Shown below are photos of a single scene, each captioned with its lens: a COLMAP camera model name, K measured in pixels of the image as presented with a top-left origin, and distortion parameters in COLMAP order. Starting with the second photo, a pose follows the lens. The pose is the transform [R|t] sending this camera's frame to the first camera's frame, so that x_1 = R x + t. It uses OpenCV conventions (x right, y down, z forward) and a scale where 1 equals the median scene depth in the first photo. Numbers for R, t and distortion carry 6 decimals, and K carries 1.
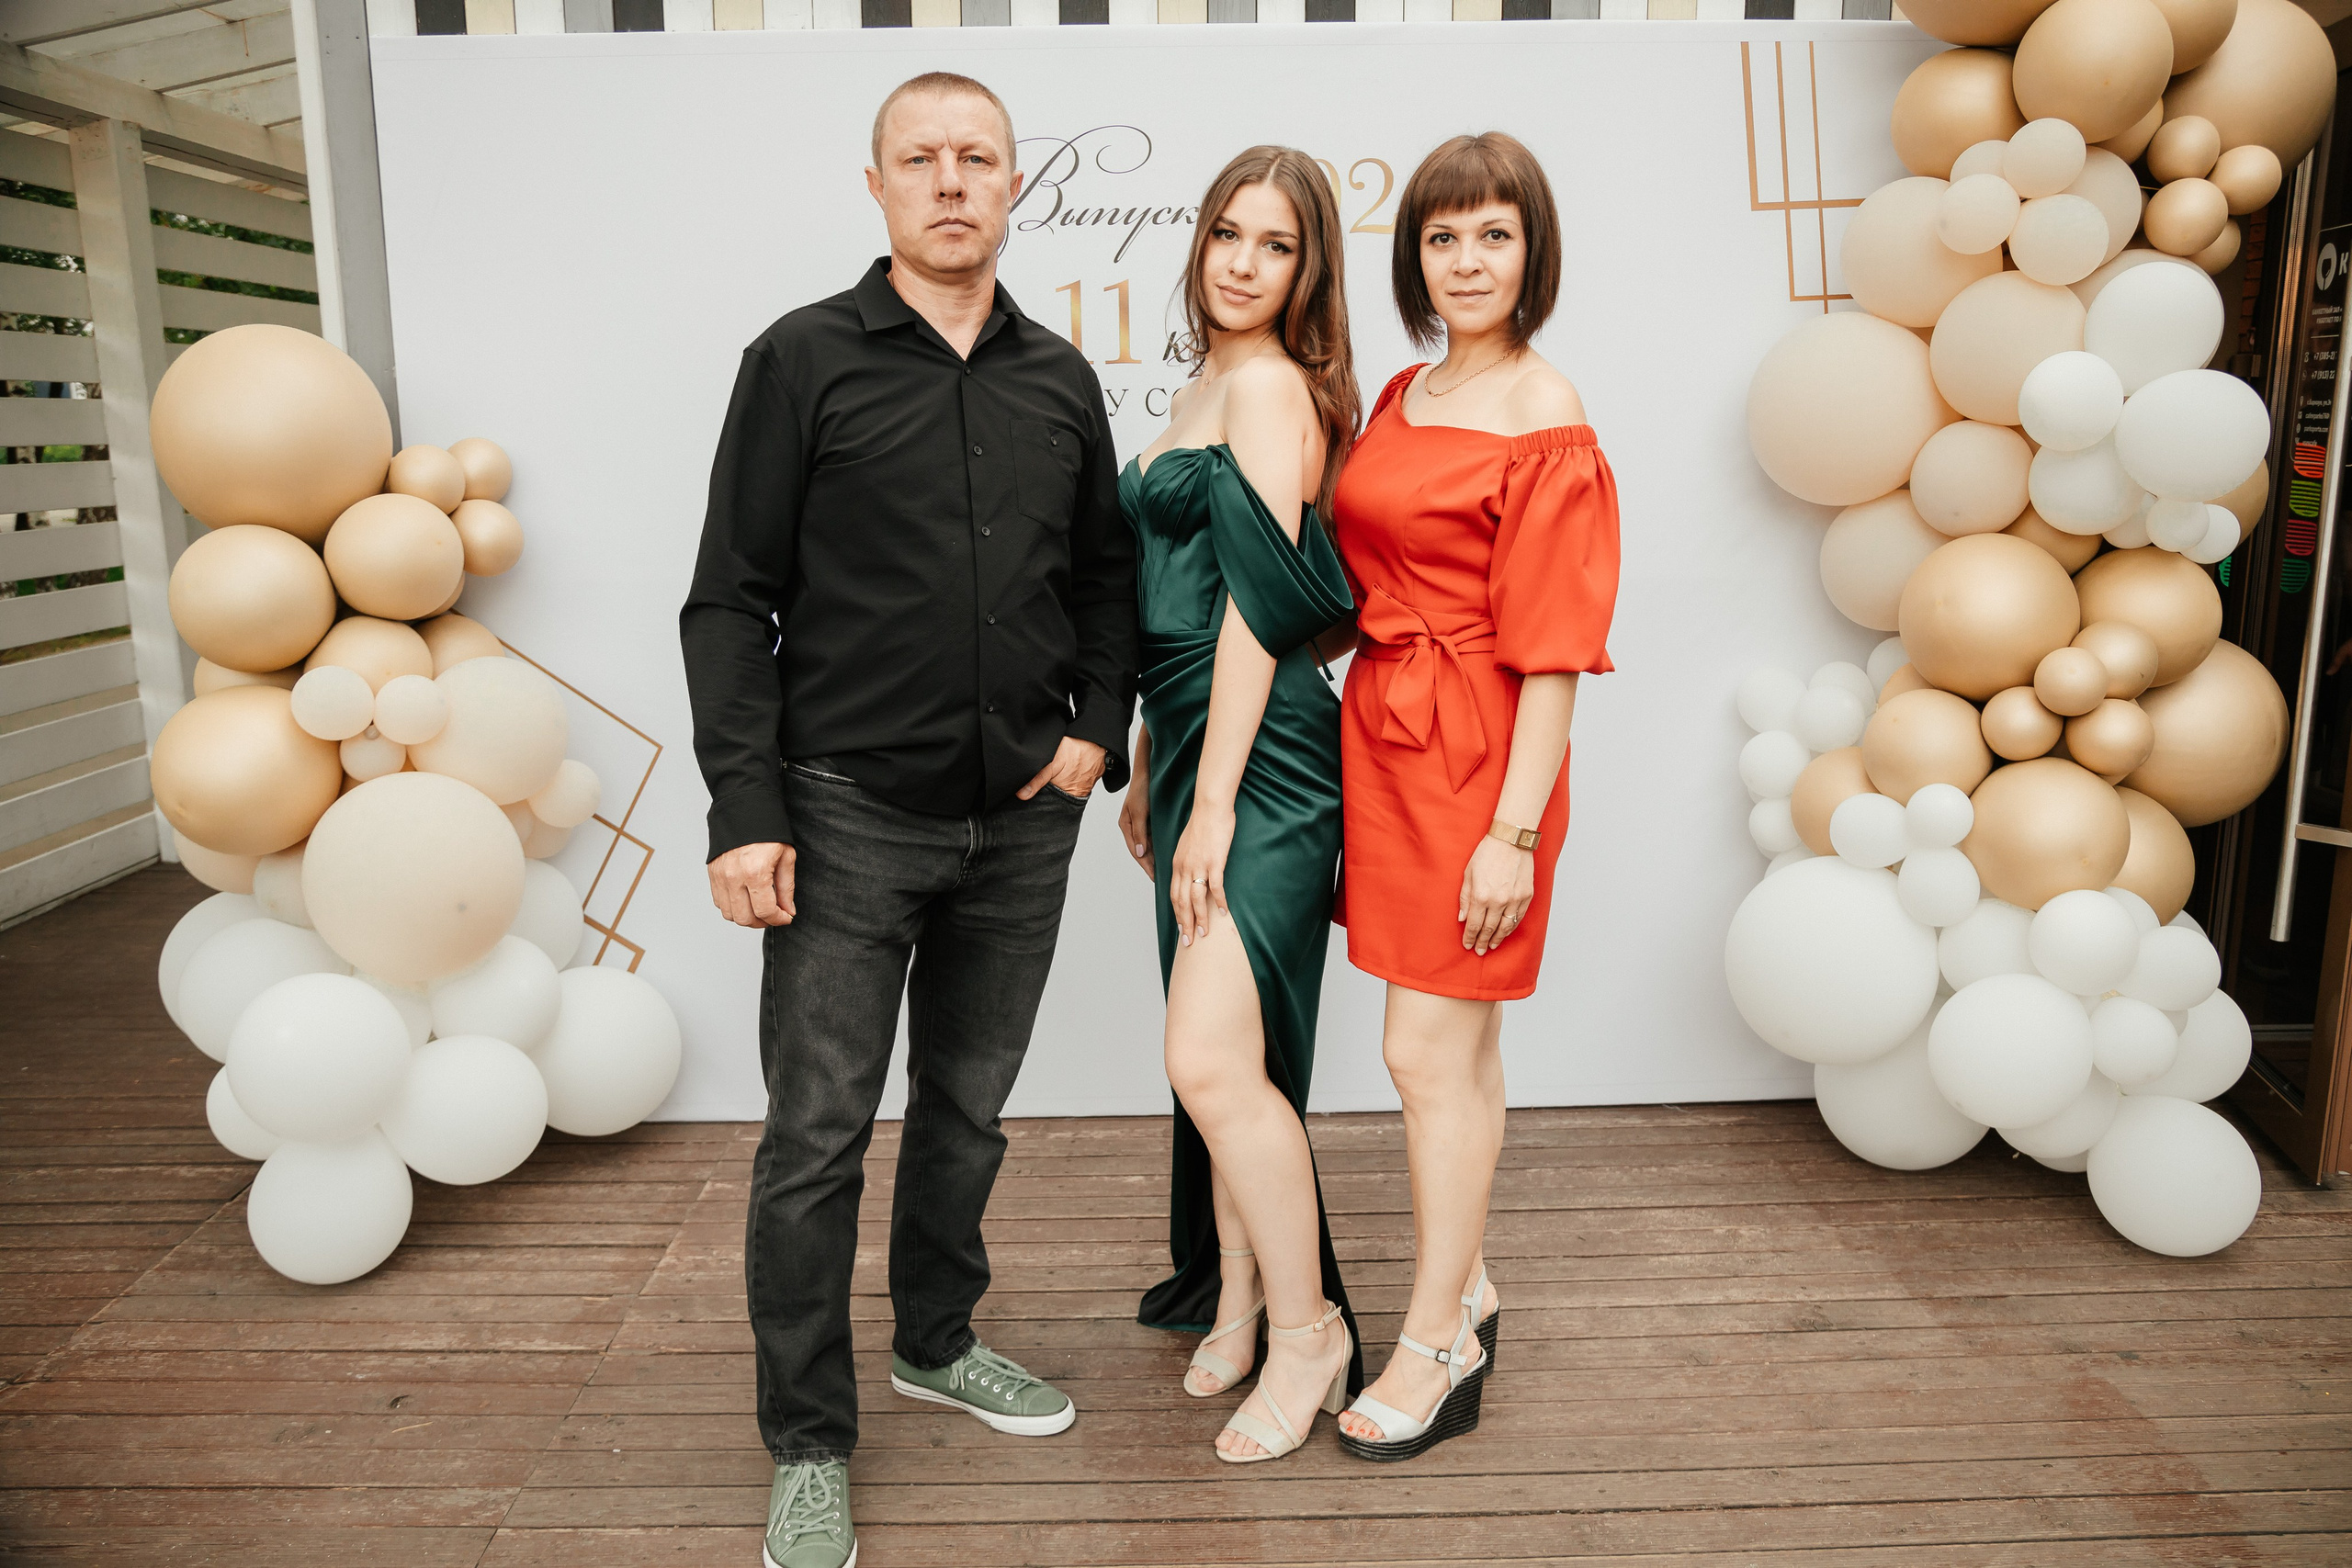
lens RADIAL K [[1935.9, 0, 1180.1], [0, 1935.9, 797.8], [0, 0, 1]] dist [-0.072209, 0.072606]
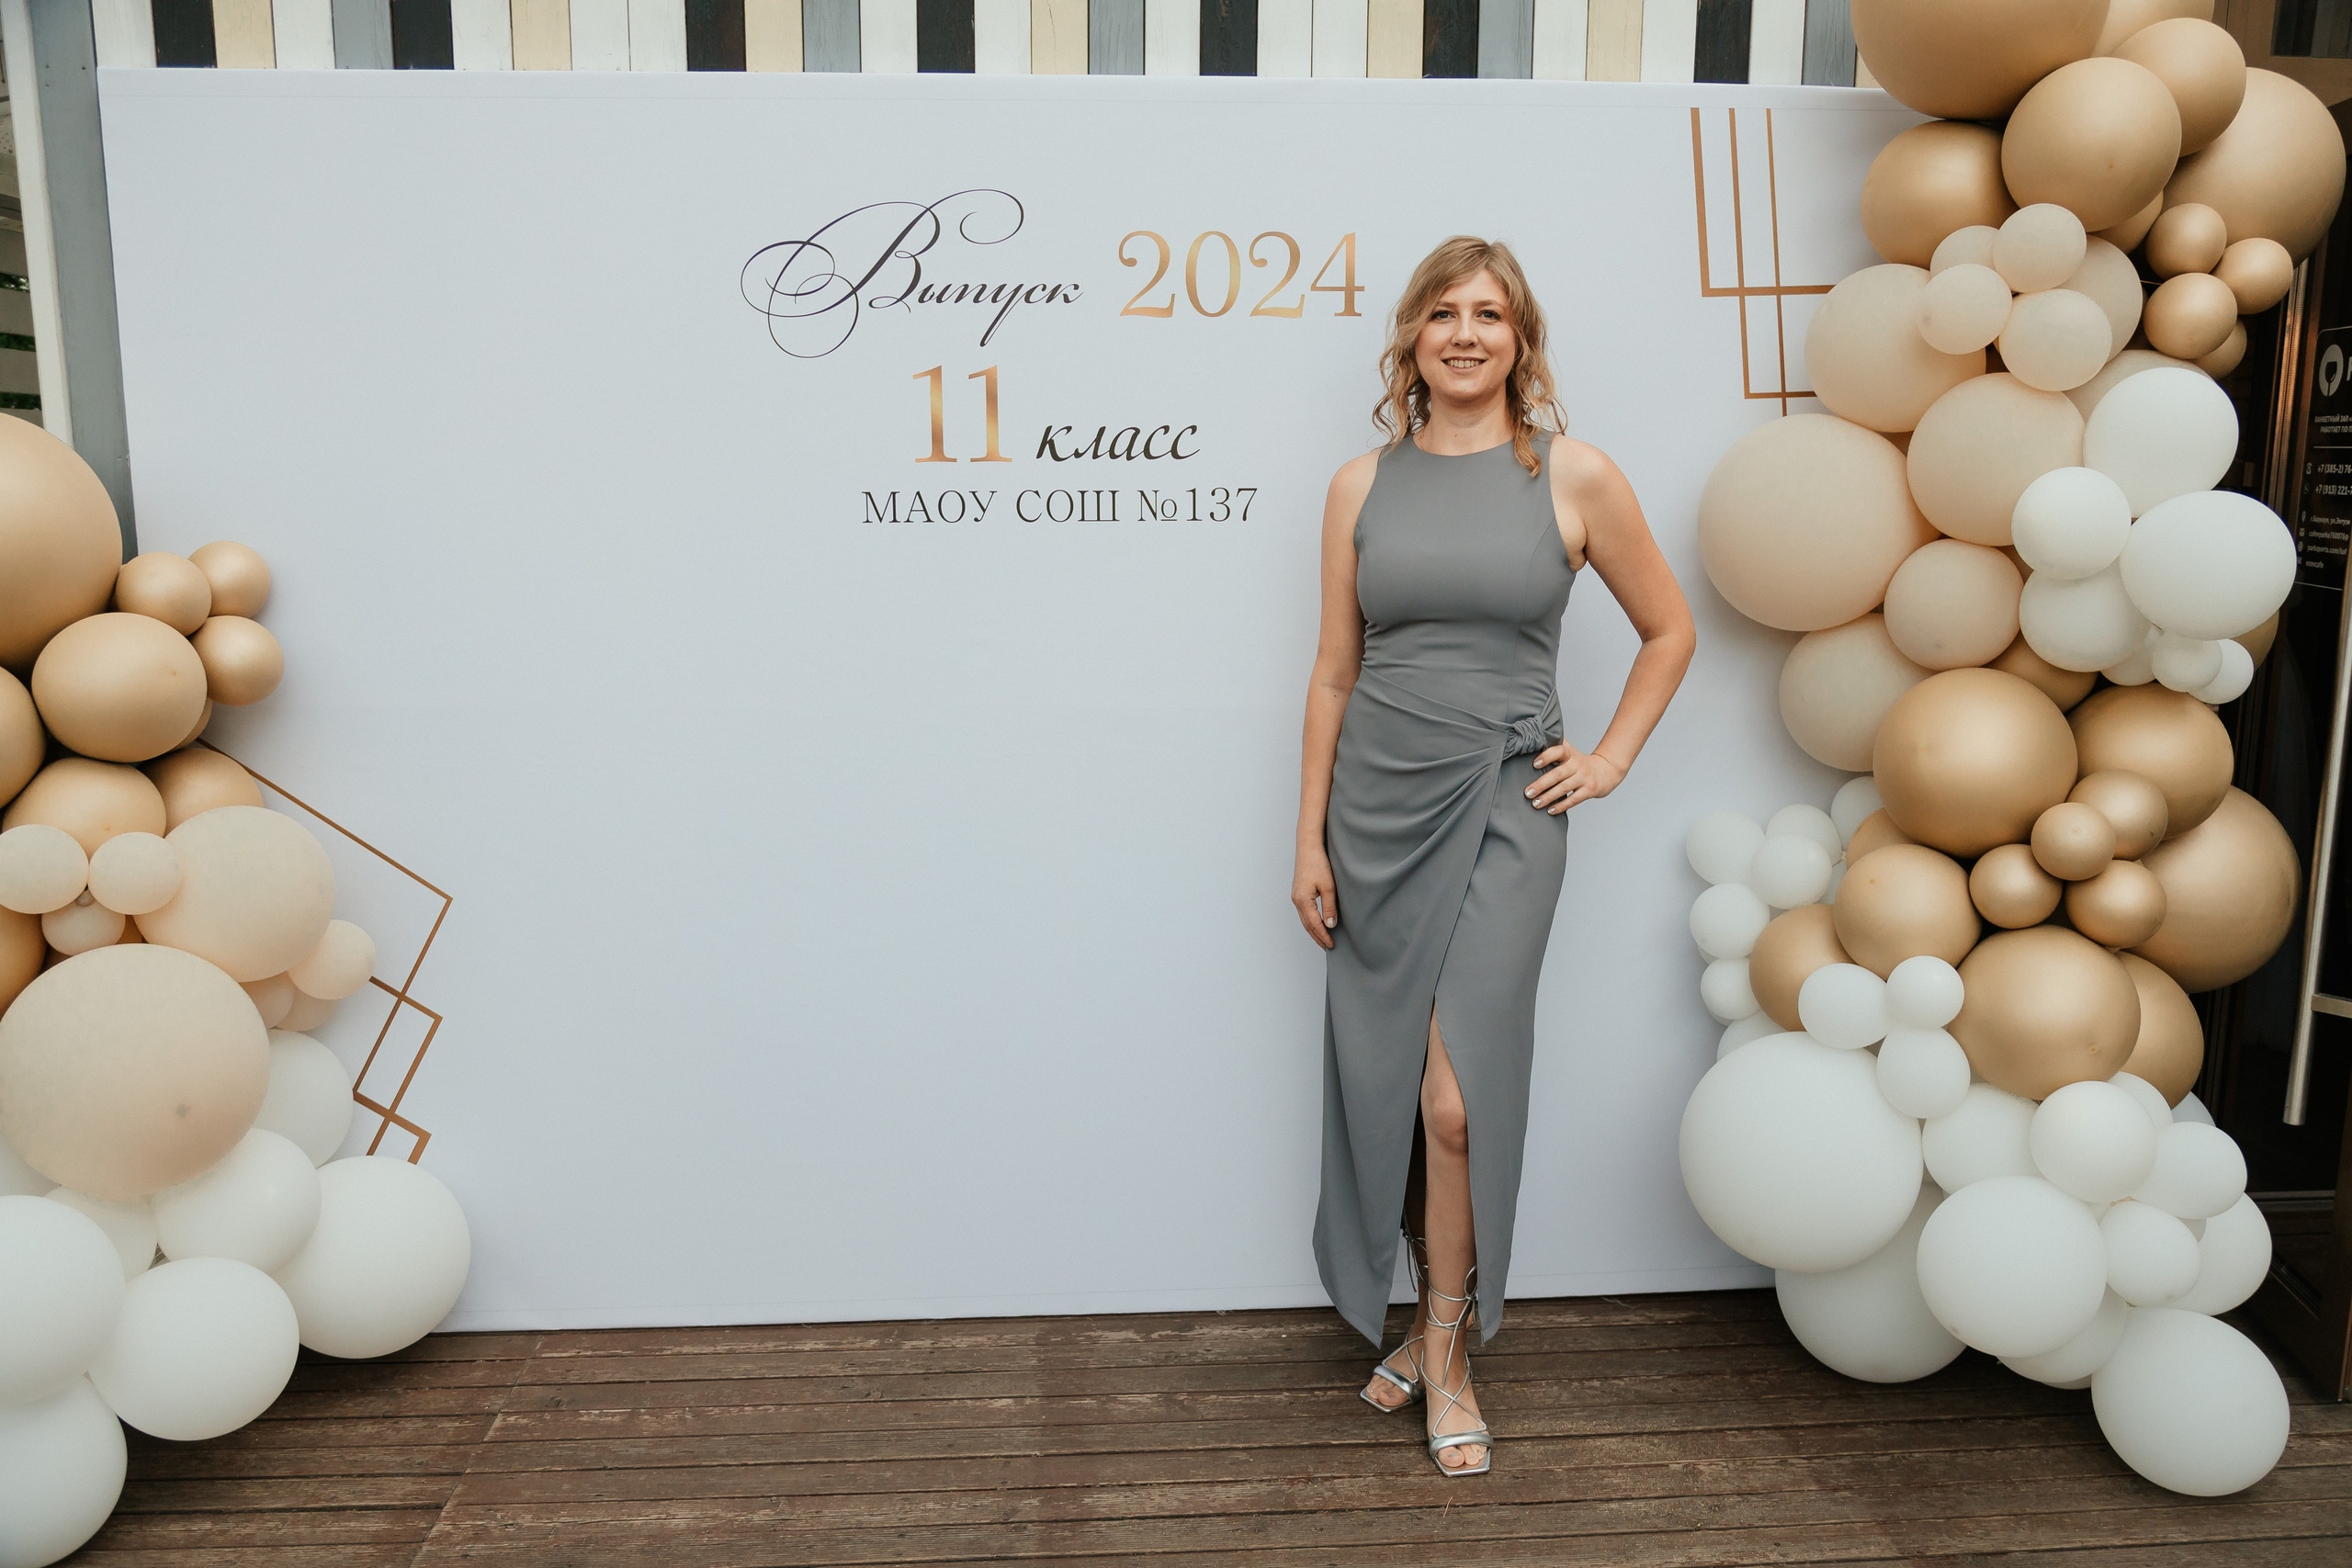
lens RADIAL K [[1994.0, 0, 1182.5], [0, 1994.0, 806.8], [0, 0, 1]] dist [-0.039315, 0.039930]
pose [[0.998220, 0.001540, 0.059615, 0.003901], [-0.000061, 0.999692, -0.024804, -0.051392], [-0.059635, 0.024756, 0.997913, 0.110477]]
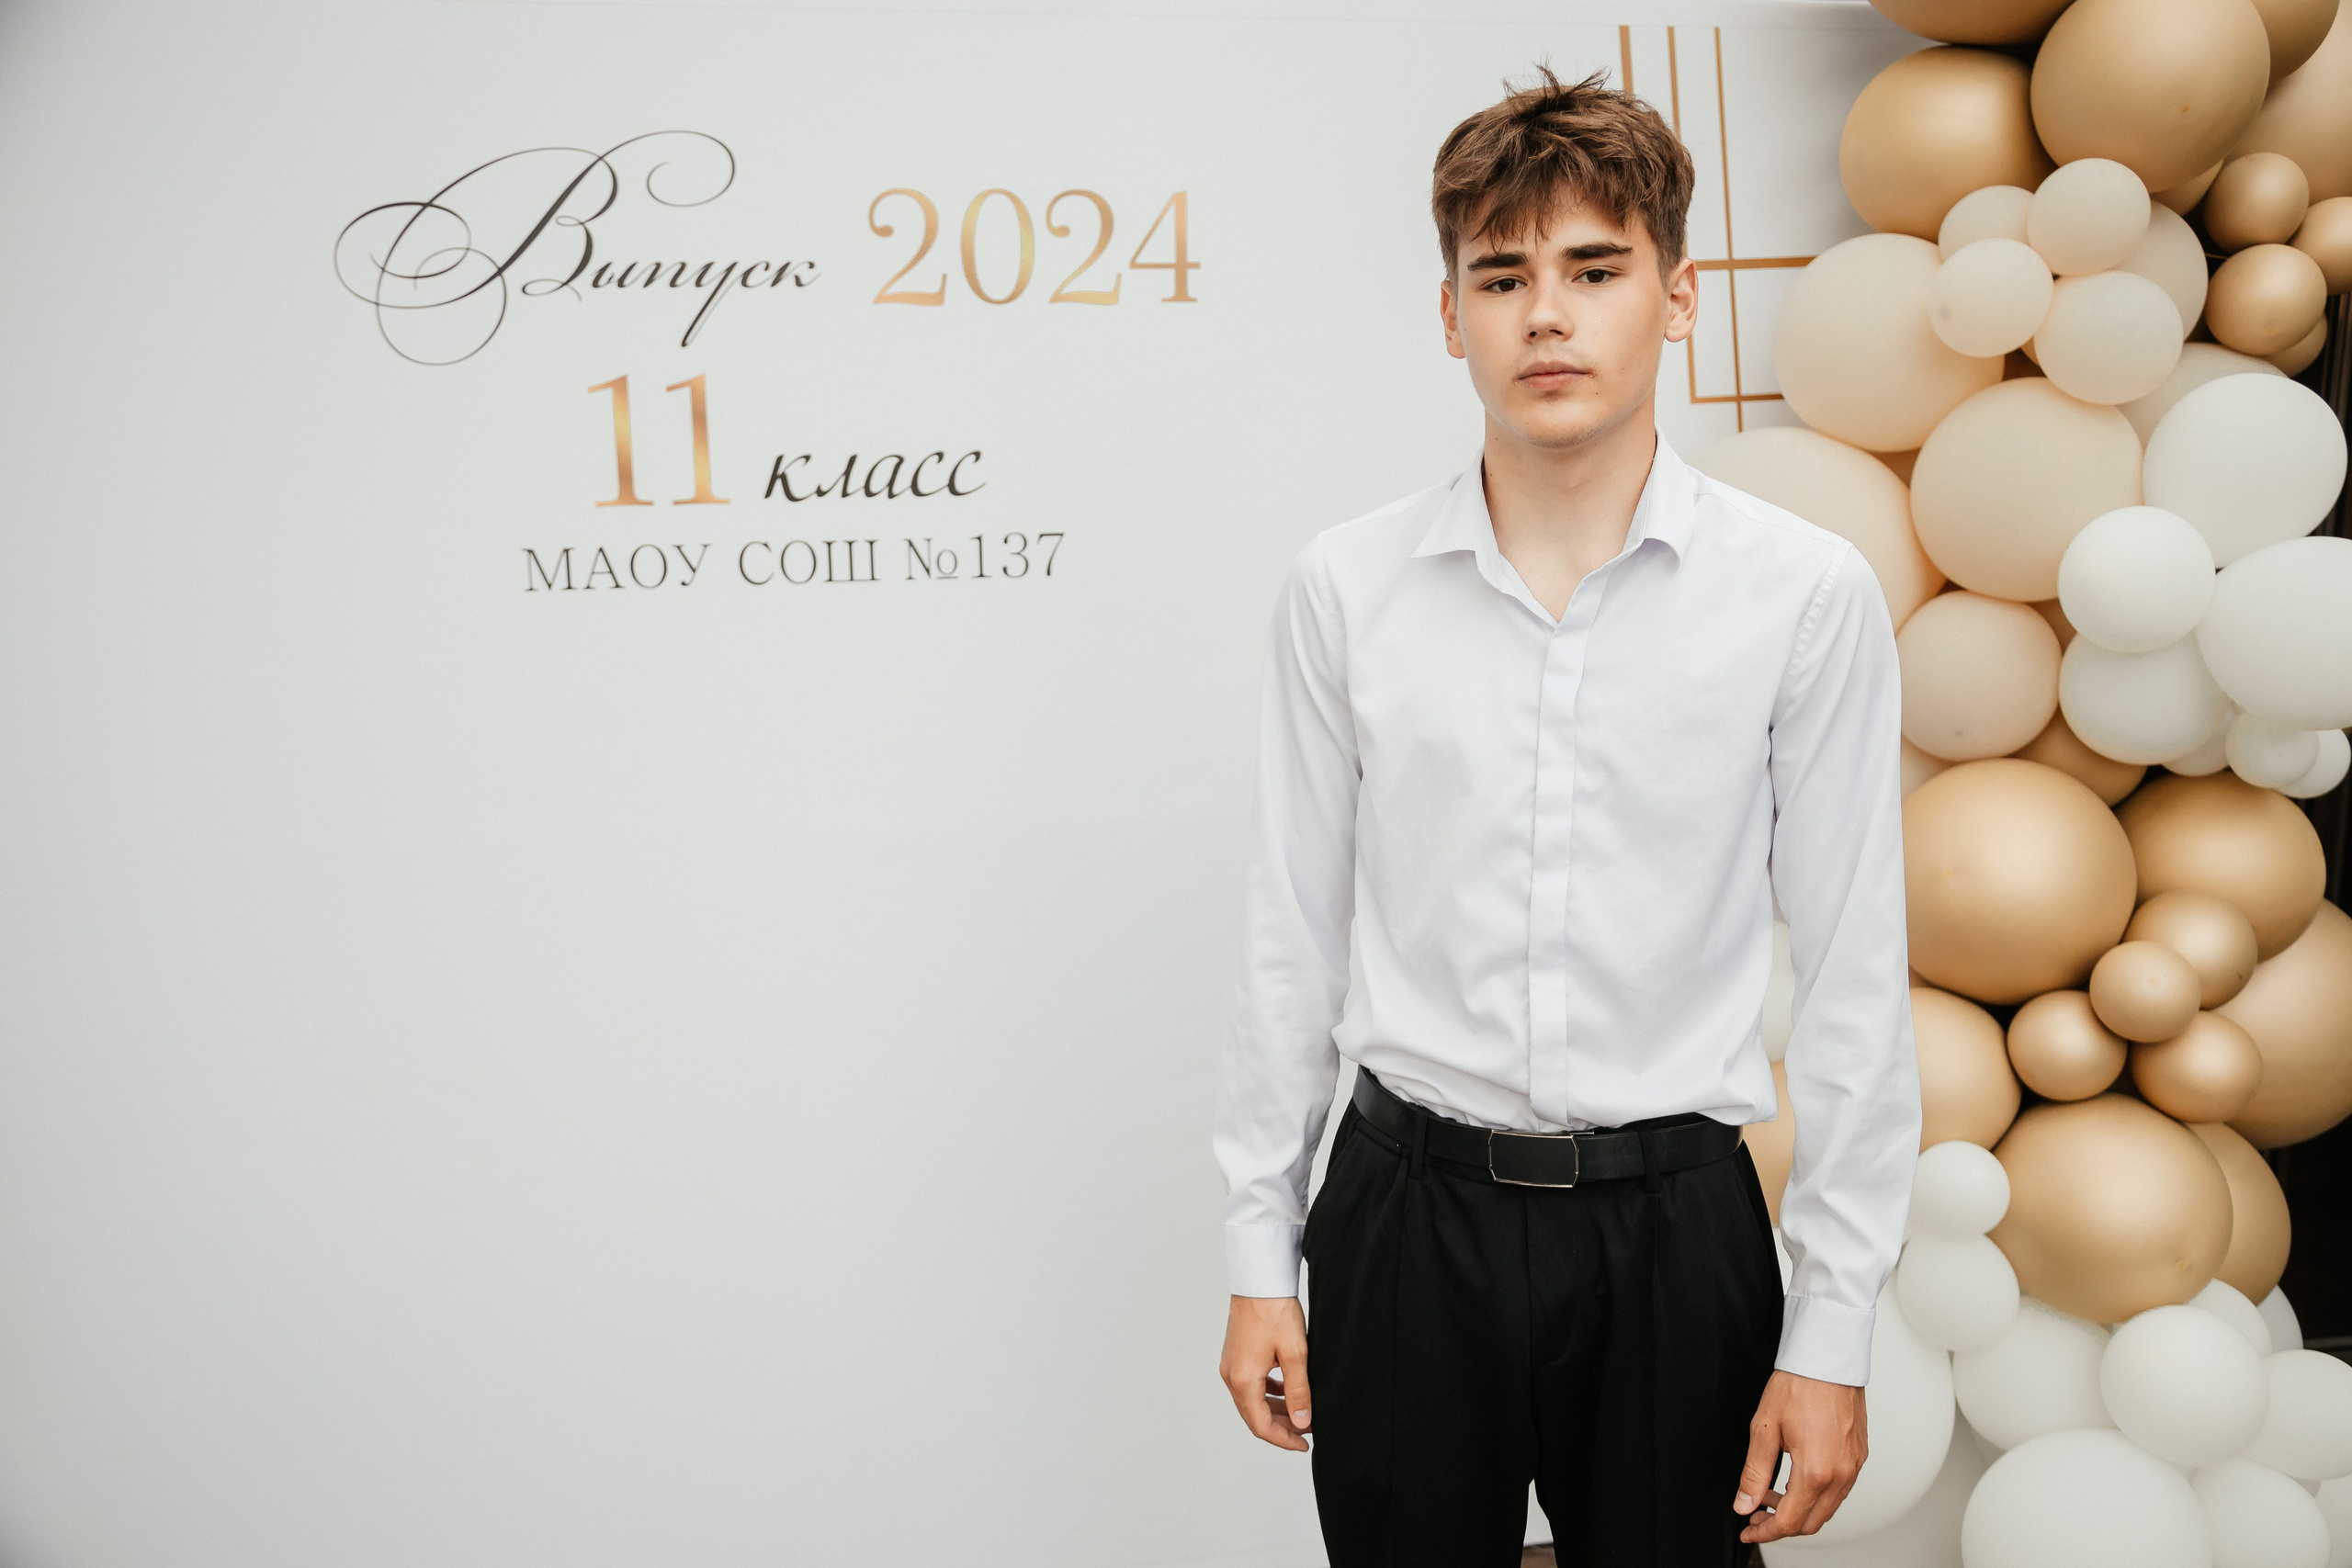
lens RADIAL K [[2231.7, 0, 1210.9], [0, 2231.7, 810.6], [0, 0, 1]] dist [-0.046706, 0.151058]
pose [[0.982932, -0.031257, 0.181292, -0.000388], [0.032972, 0.999435, -0.006451, -0.124301], [-0.180988, 0.012319, 0.983408, 0.269303]]
